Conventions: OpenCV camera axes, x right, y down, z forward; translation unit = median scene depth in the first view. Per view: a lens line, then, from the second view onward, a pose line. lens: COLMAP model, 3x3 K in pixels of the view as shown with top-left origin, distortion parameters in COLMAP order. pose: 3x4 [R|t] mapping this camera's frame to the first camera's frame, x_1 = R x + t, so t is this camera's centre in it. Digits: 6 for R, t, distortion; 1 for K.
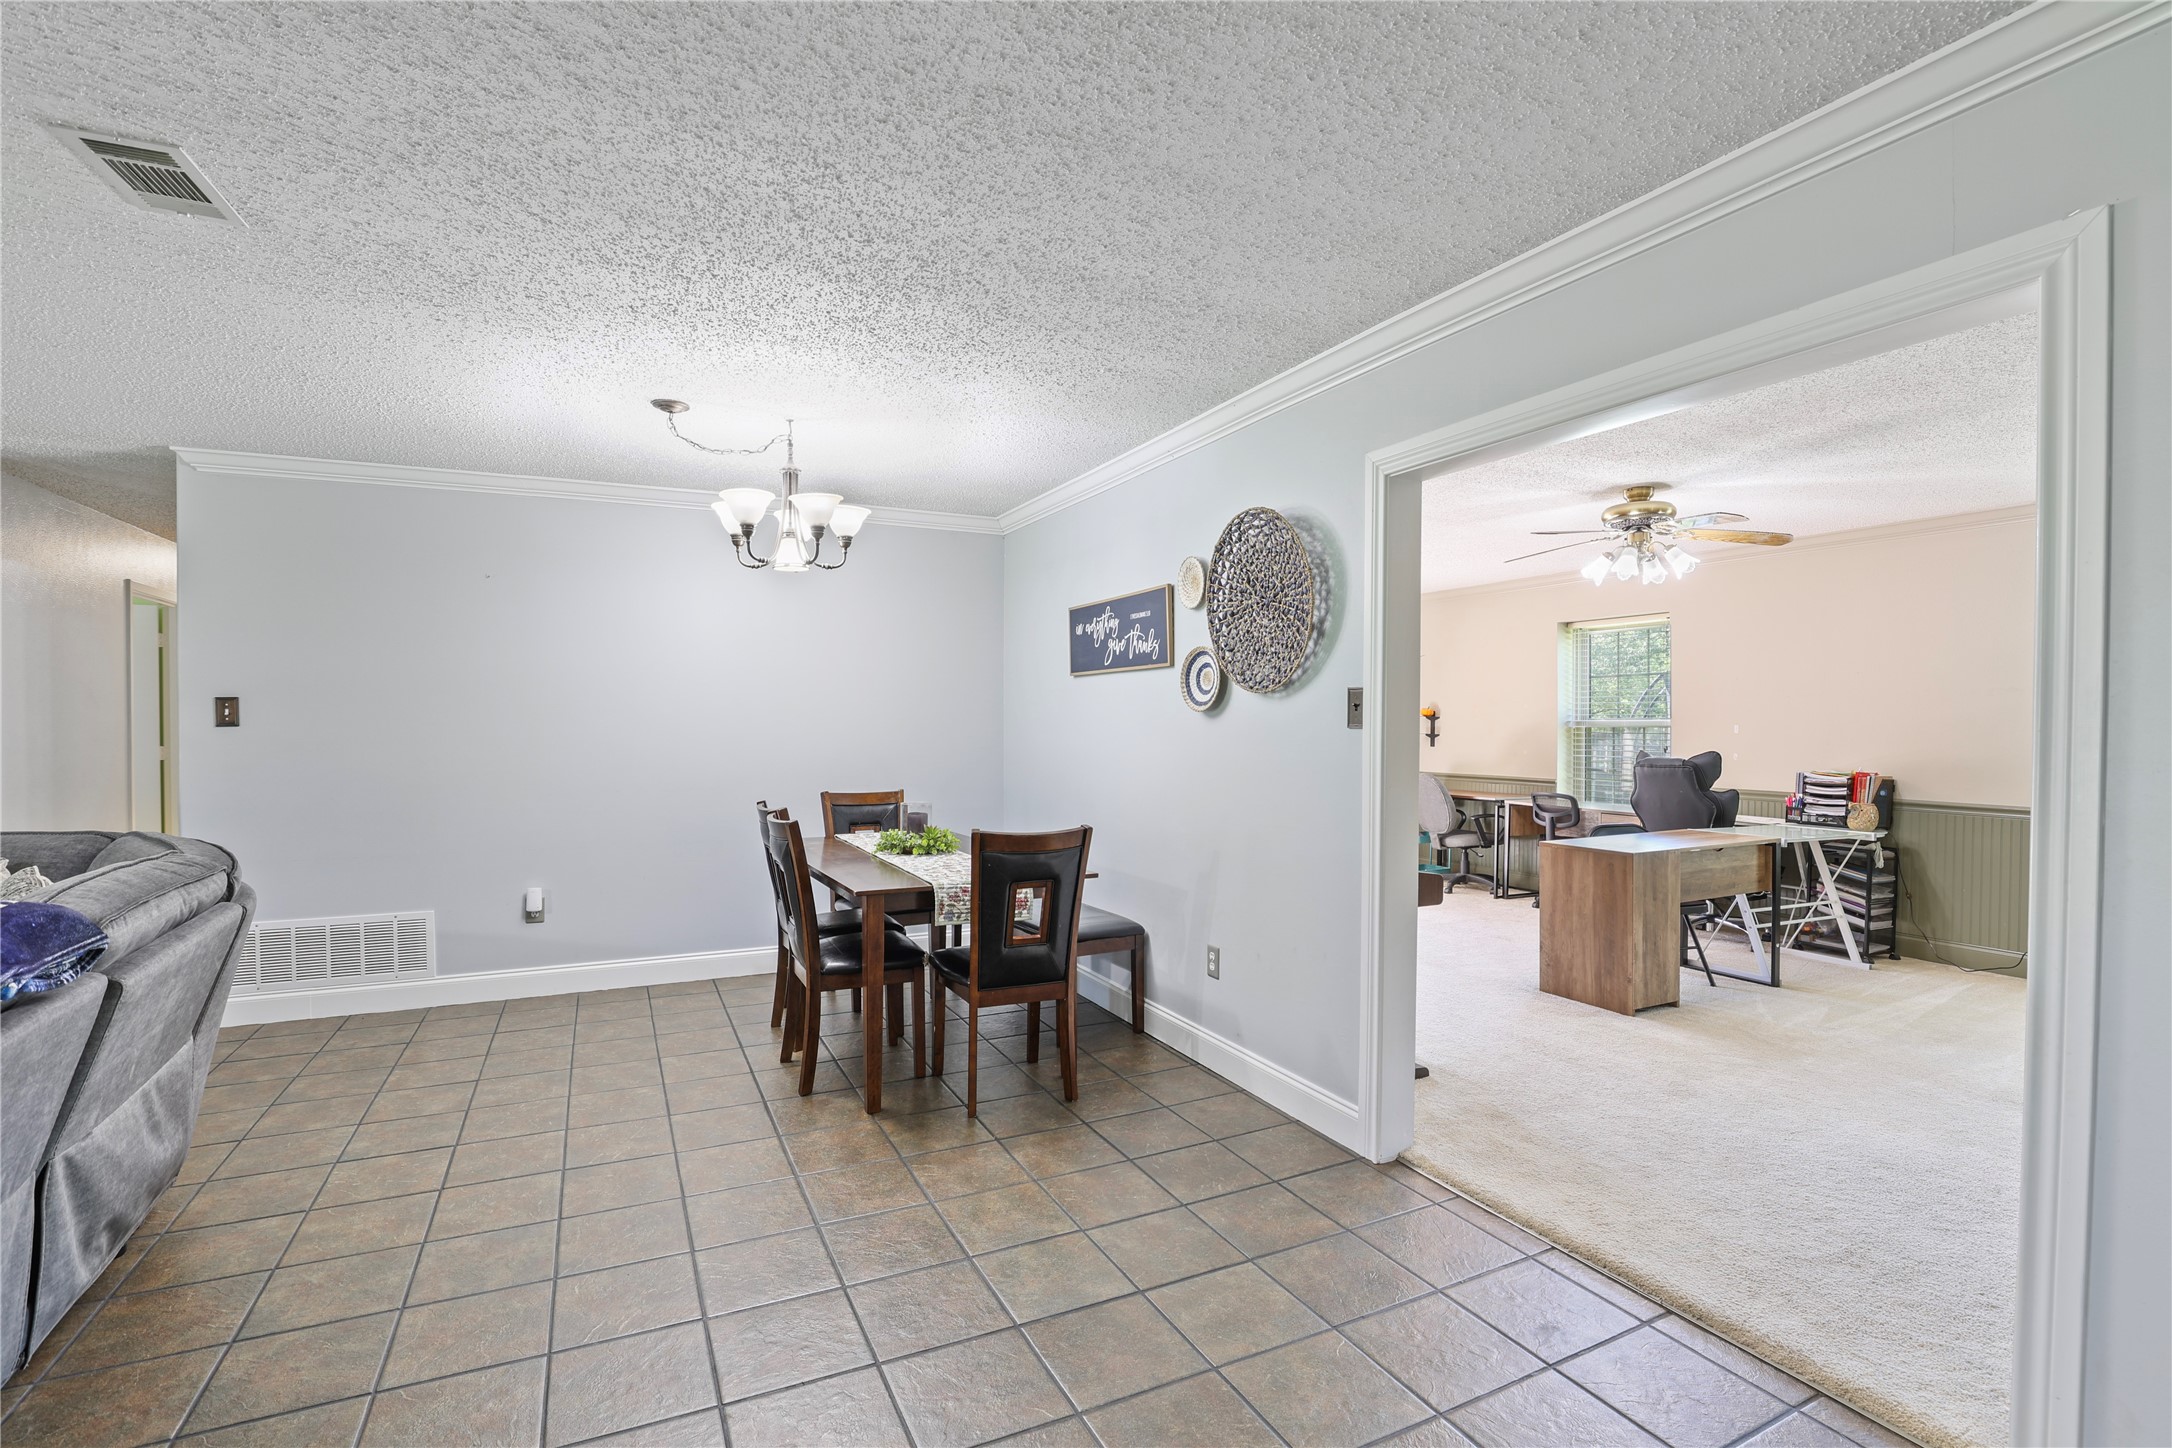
lens RADIAL K [[994.1, 0, 1082.1], [0, 994.1, 739.4], [0, 0, 1]] dist [-0.035554, 0.006117]
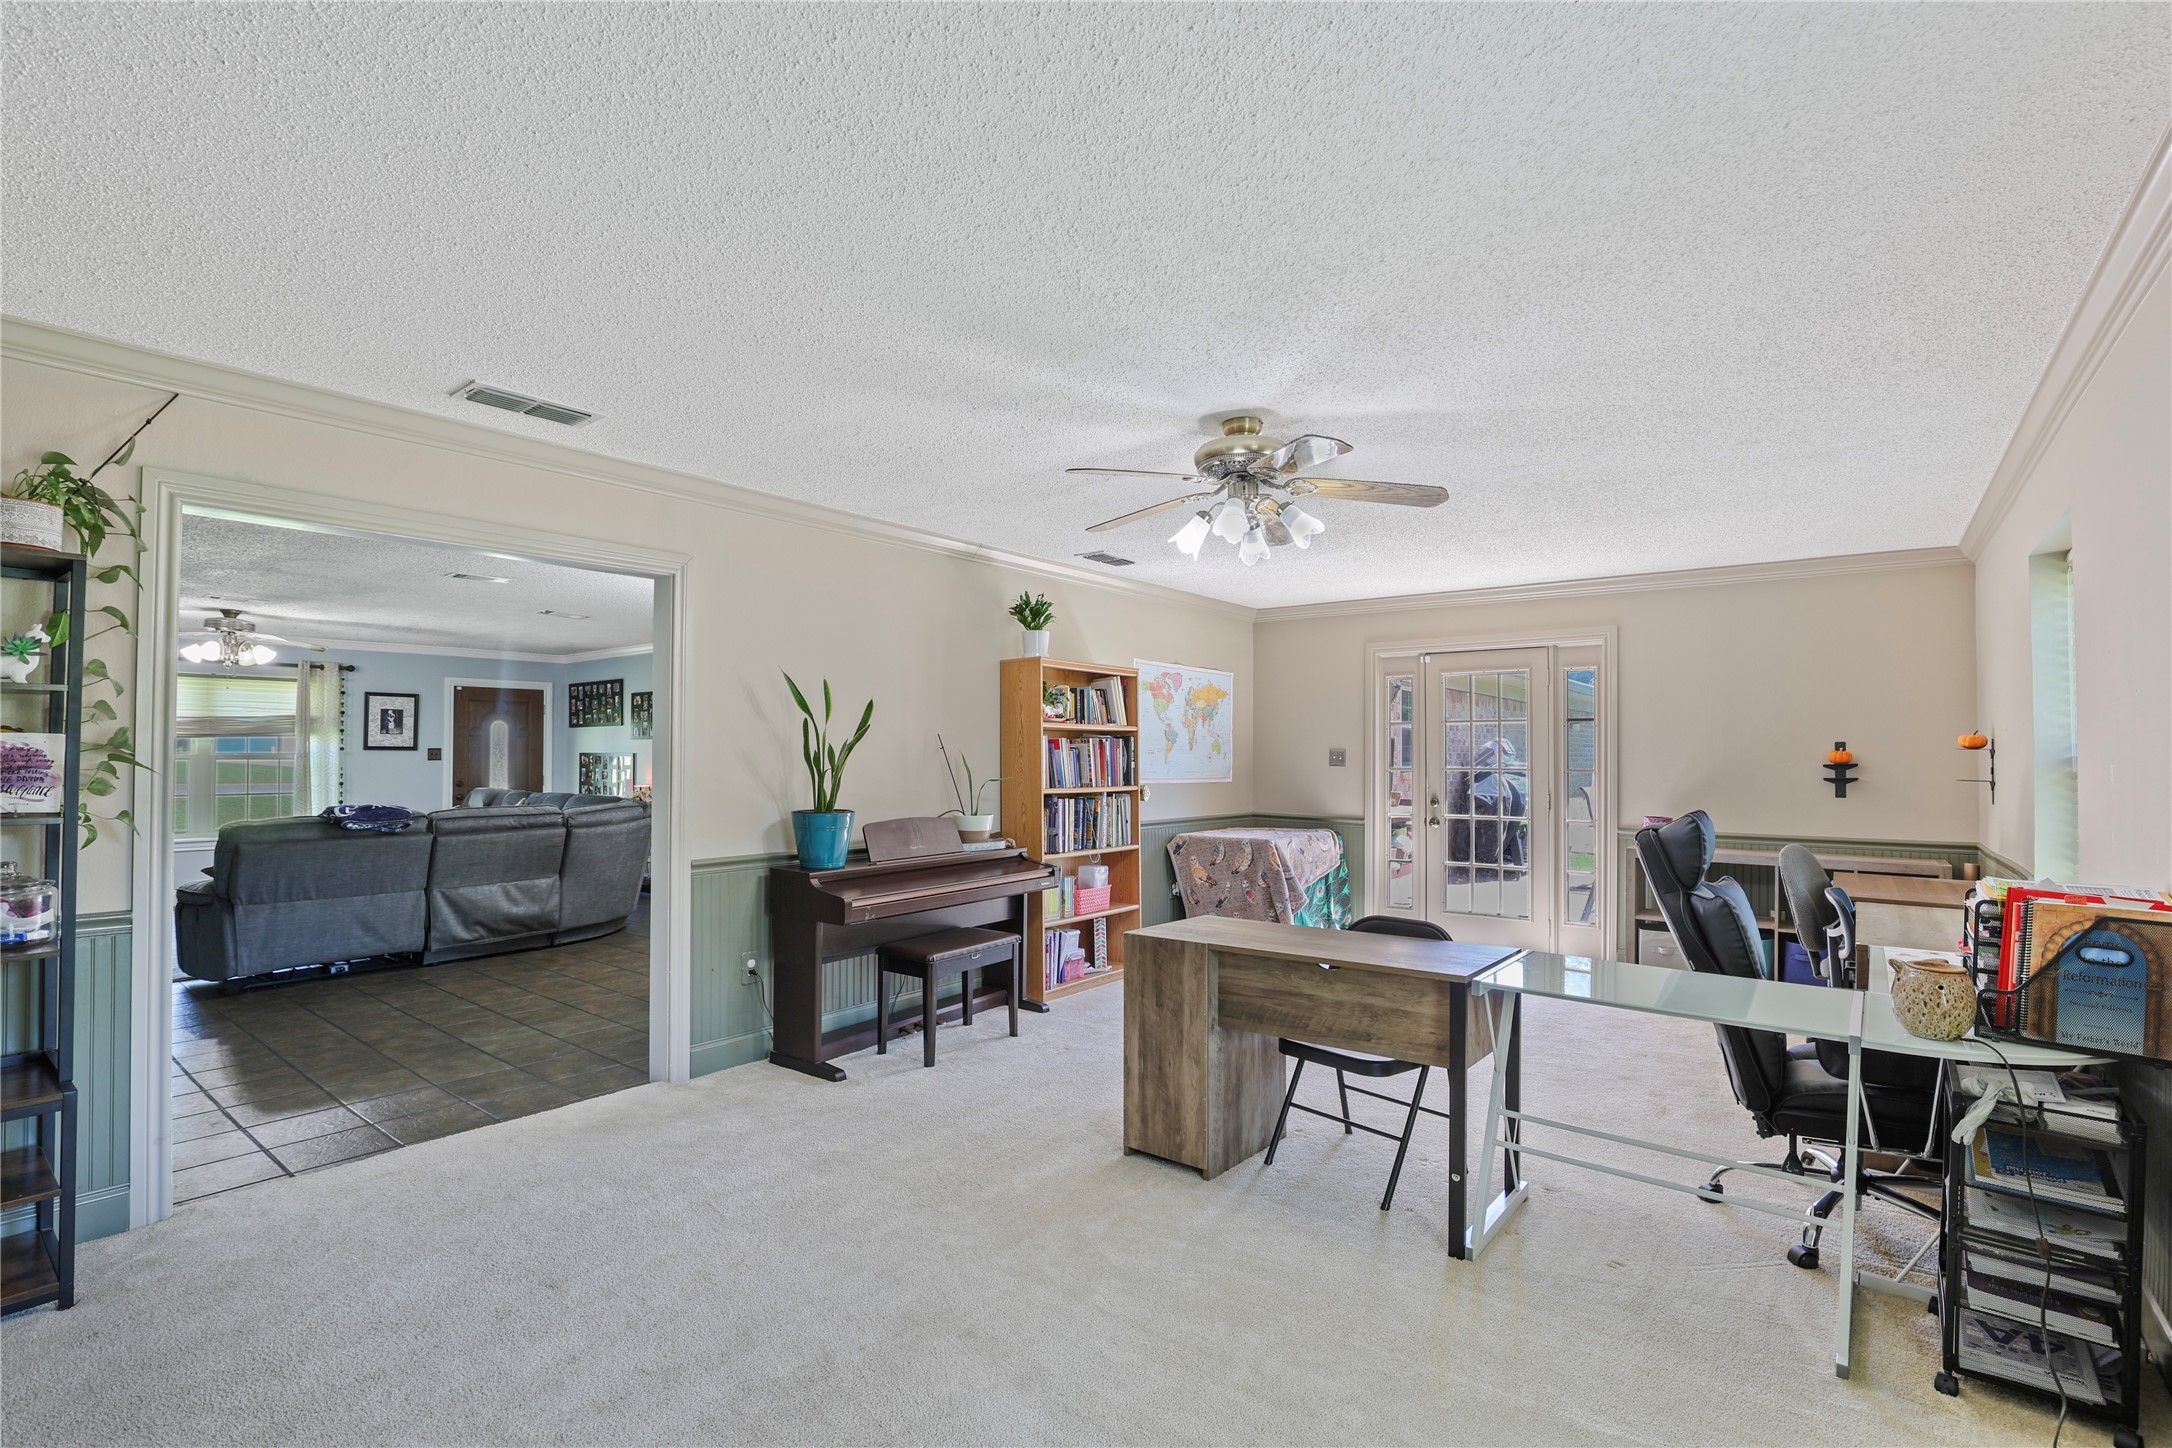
lens RADIAL K [[994.1, 0, 1085.2], [0, 994.1, 736.7], [0, 0, 1]] dist [-0.035554, 0.006117]
pose [[0.436723, -0.020045, -0.899373, 1.036818], [-0.017449, 0.999375, -0.030747, -0.007640], [0.899427, 0.029121, 0.436100, 0.541935]]
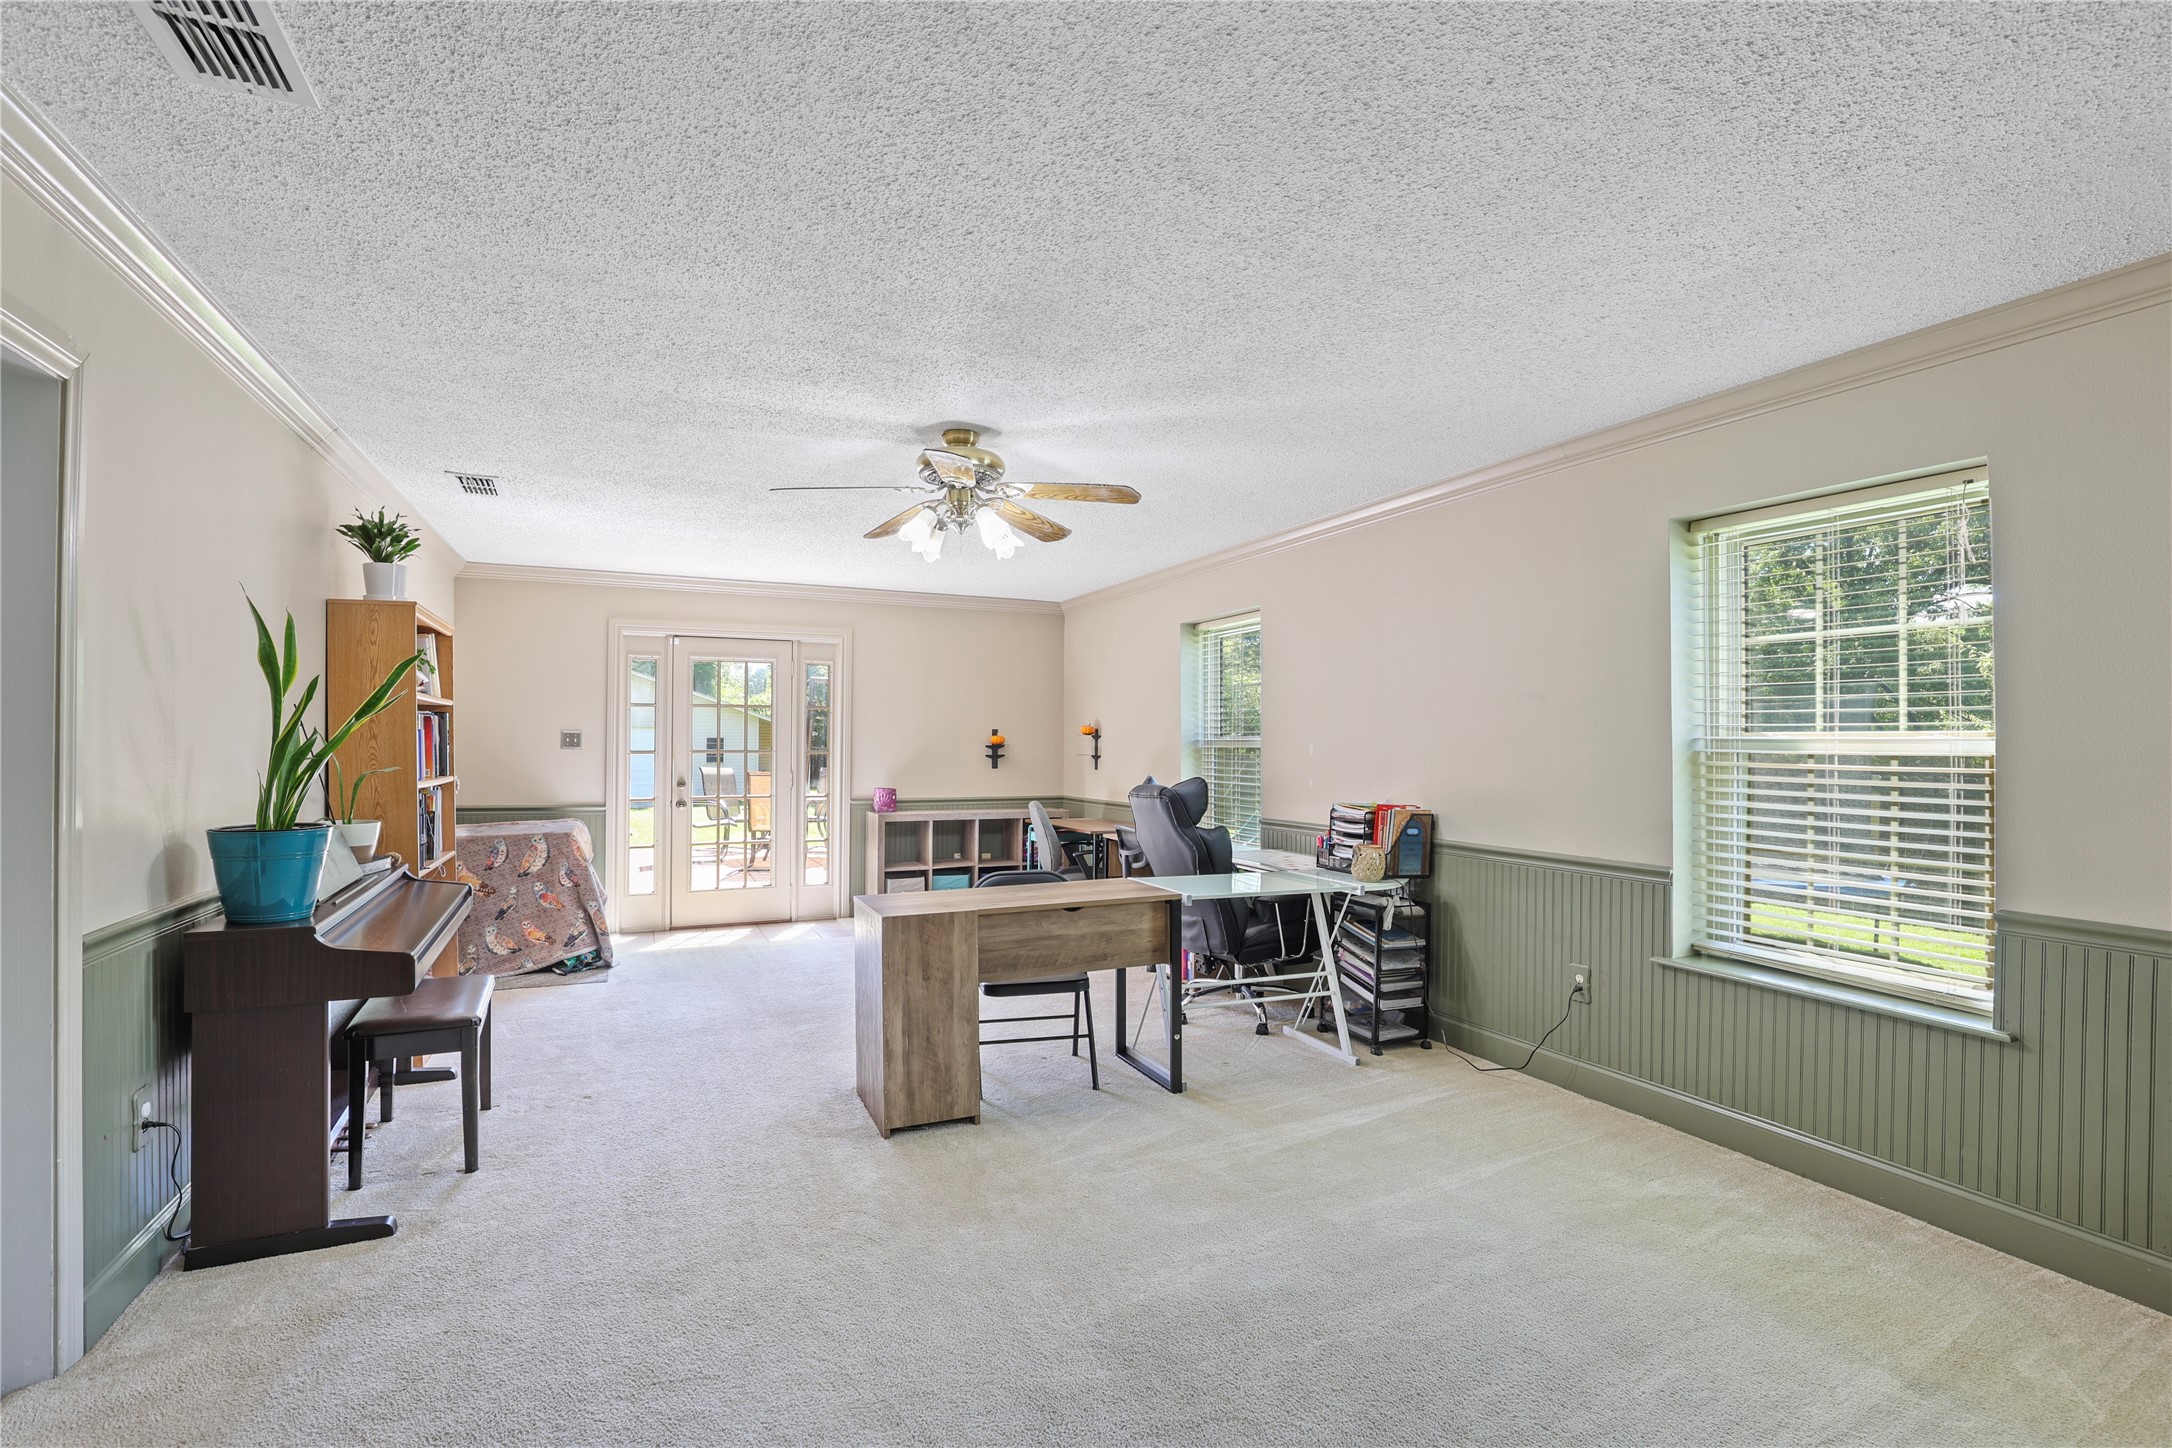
lens RADIAL K [[994.1, 0, 1089.3], [0, 994.1, 736.5], [0, 0, 1]] dist [-0.035554, 0.006117]
pose [[0.999782, 0.000072, -0.020870, 0.618190], [-0.000559, 0.999727, -0.023339, -0.002135], [0.020862, 0.023345, 0.999510, 0.216133]]
